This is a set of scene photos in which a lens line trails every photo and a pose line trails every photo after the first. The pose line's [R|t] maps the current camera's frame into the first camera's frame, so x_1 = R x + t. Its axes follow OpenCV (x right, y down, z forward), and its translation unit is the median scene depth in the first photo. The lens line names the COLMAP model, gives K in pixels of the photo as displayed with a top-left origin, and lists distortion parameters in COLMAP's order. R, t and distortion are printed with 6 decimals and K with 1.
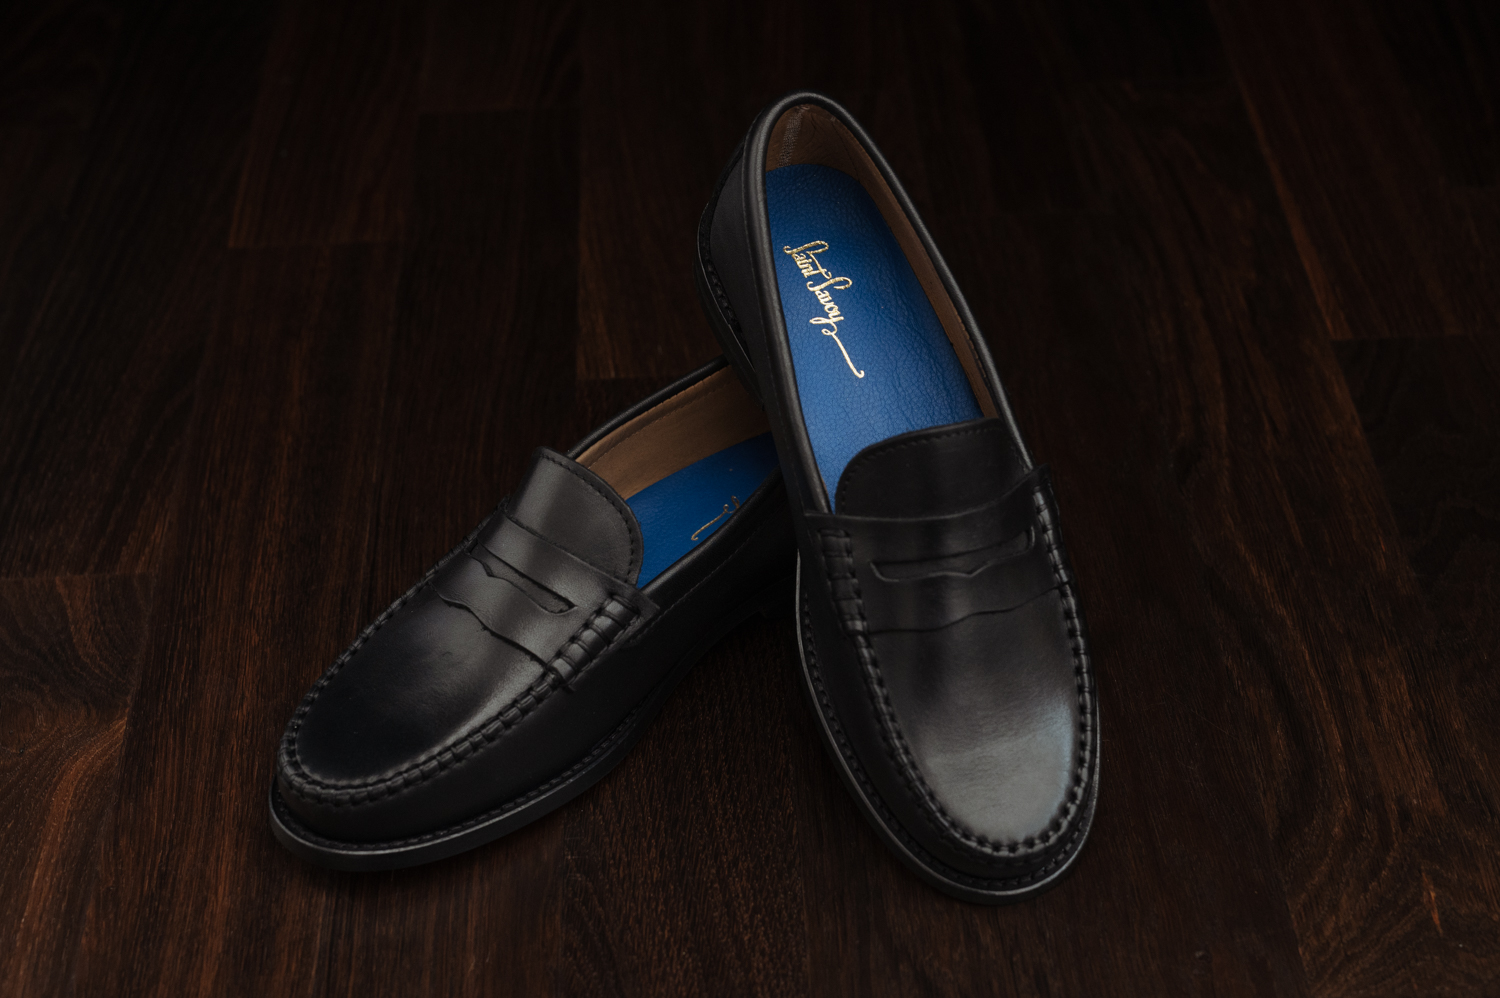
lens RADIAL K [[2138.2, 0, 750.0], [0, 2138.2, 499.0], [0, 0, 1]] dist [-0.077025, 0.008551]
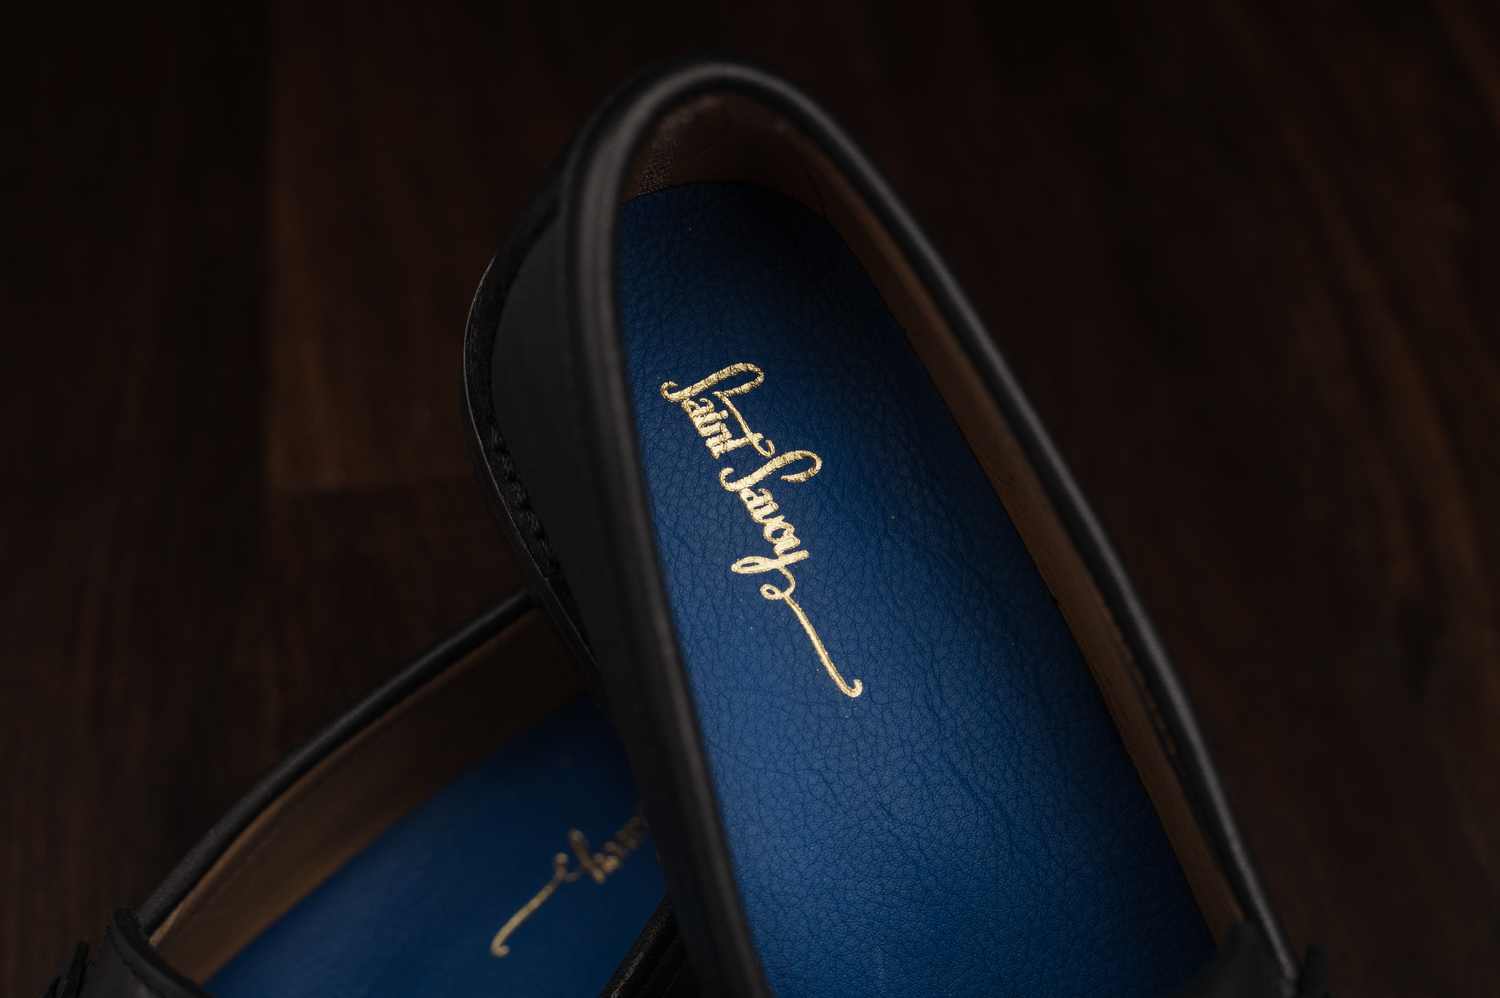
lens RADIAL K [[2138.2, 0, 750.0], [0, 2138.2, 499.0], [0, 0, 1]] dist [-0.077025, 0.008551]
pose [[0.995933, -0.052703, 0.073080, 0.000668], [0.041292, 0.987869, 0.149697, -0.165376], [-0.080083, -0.146070, 0.986027, 0.586691]]
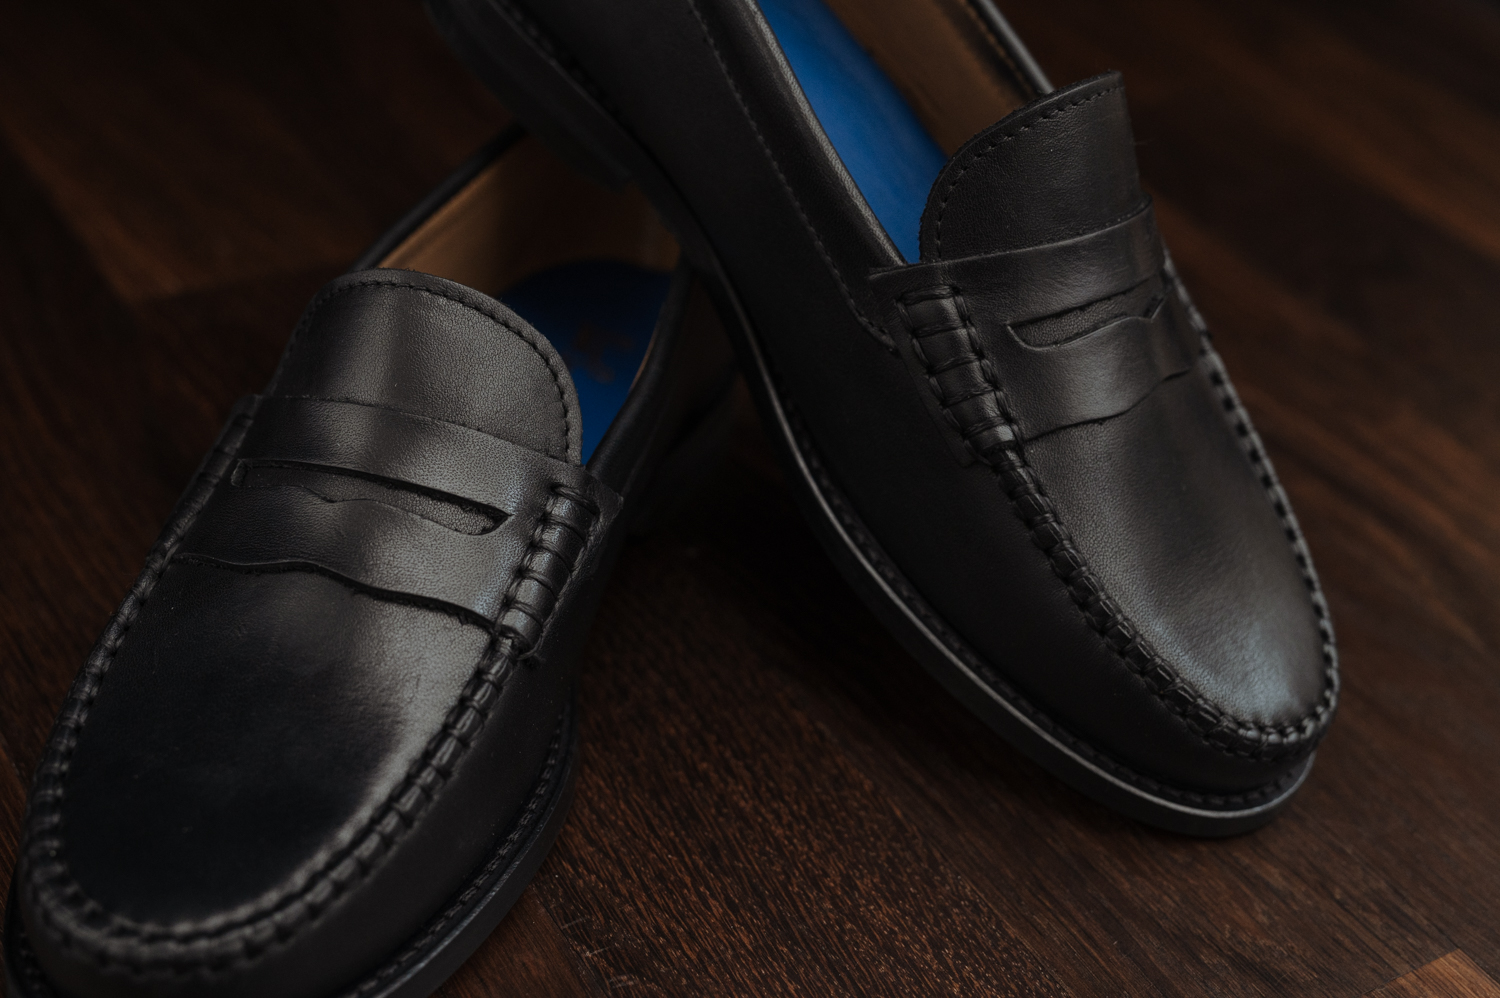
lens RADIAL K [[2138.2, 0, 750.0], [0, 2138.2, 499.0], [0, 0, 1]] dist [-0.077025, 0.008551]
pose [[0.891659, -0.196485, 0.407845, -0.239816], [0.214016, 0.976826, 0.002704, 0.054490], [-0.398925, 0.084874, 0.913047, 0.431493]]
